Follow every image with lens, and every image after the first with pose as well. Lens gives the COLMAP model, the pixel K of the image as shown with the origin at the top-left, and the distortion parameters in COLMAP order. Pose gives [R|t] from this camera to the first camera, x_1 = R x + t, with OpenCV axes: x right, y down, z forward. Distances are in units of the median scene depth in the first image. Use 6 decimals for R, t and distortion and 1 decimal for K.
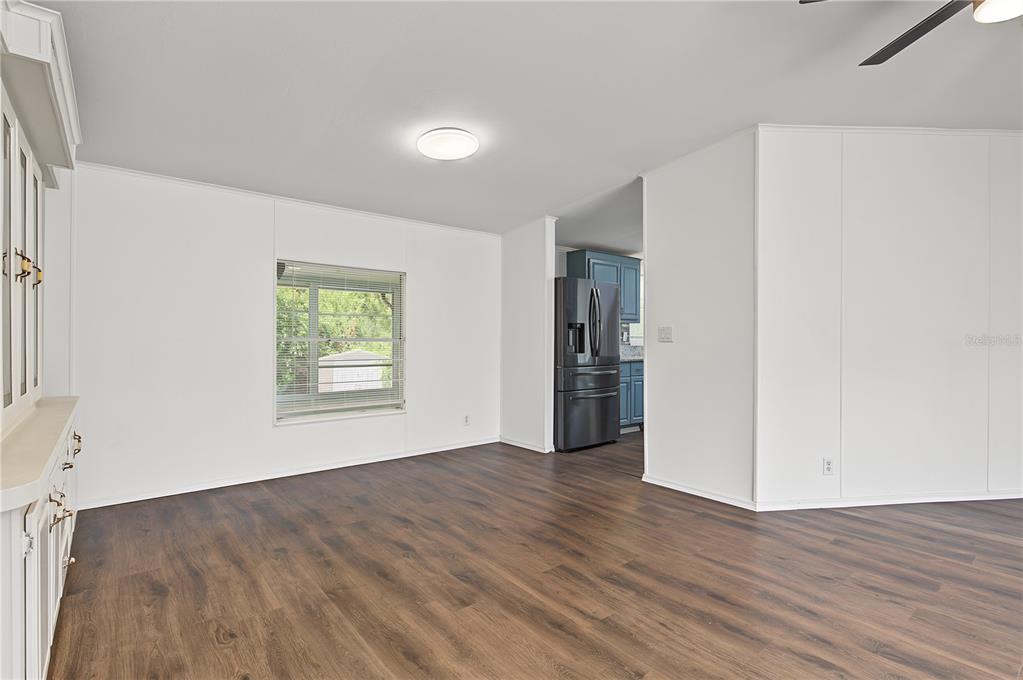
lens RADIAL K [[487.6, 0, 511.5], [0, 487.6, 340.0], [0, 0, 1]] dist [-0.000100, -0.000499]
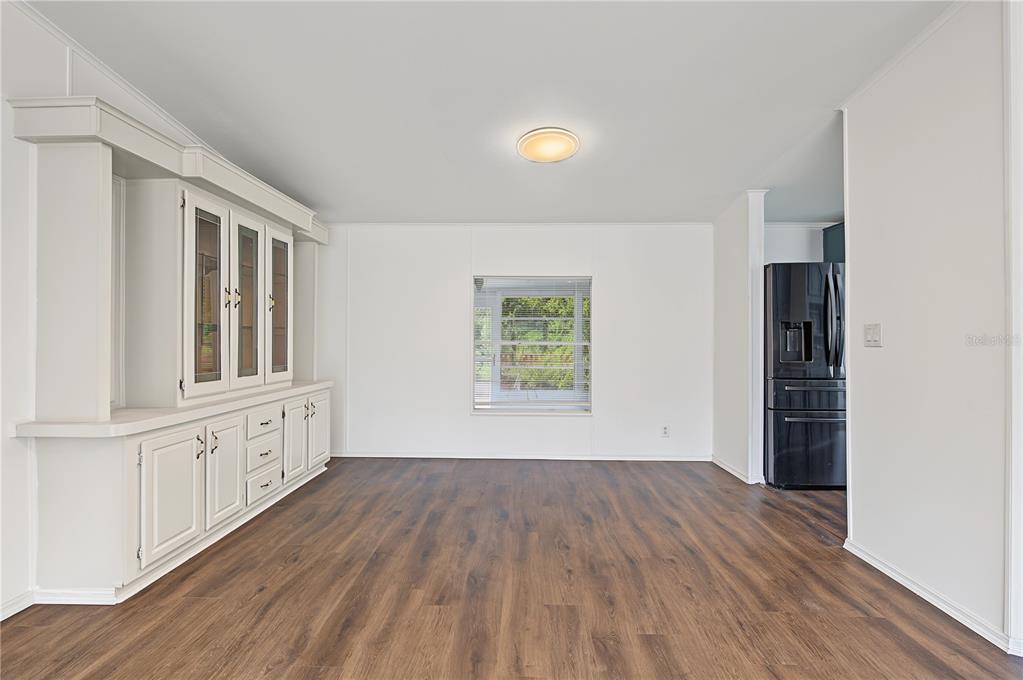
lens RADIAL K [[472.1, 0, 511.5], [0, 472.1, 340.0], [0, 0, 1]] dist [-0.001202, -0.000642]
pose [[0.756143, -0.003711, -0.654396, 0.435587], [-0.002089, 0.999965, -0.008085, 0.001734], [0.654403, 0.007480, 0.756109, 0.230691]]
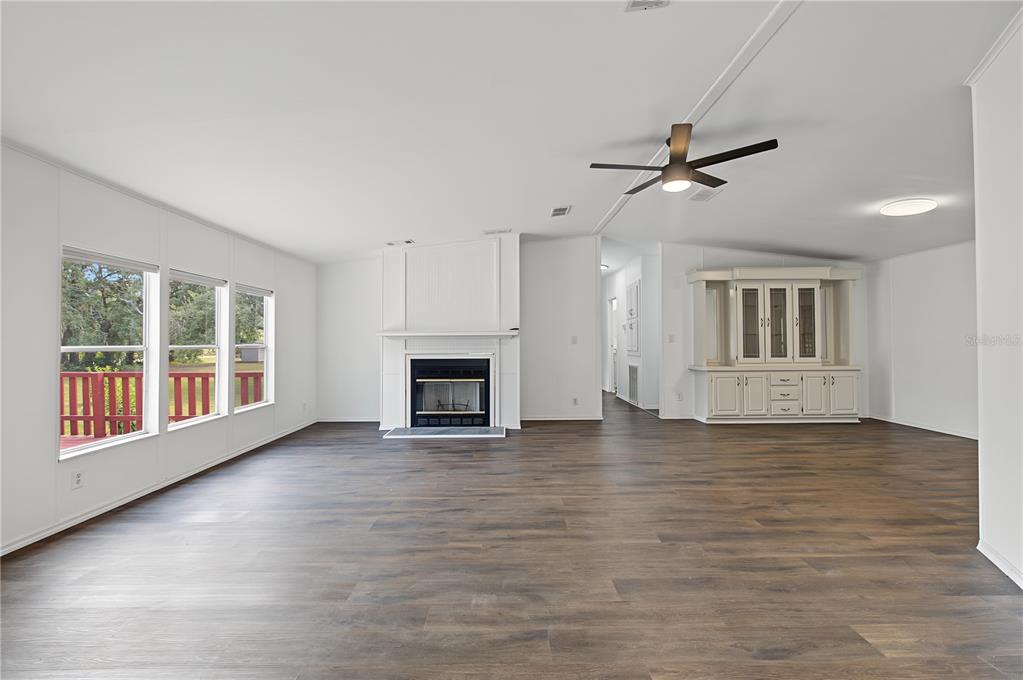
lens RADIAL K [[430.7, 0, 511.5], [0, 430.7, 340.0], [0, 0, 1]] dist [0.000217, -0.000082]
pose [[-0.618396, -0.006348, -0.785841, 7.027443], [-0.002824, 0.999979, -0.005856, 0.031997], [0.785862, -0.001402, -0.618400, 3.754444]]
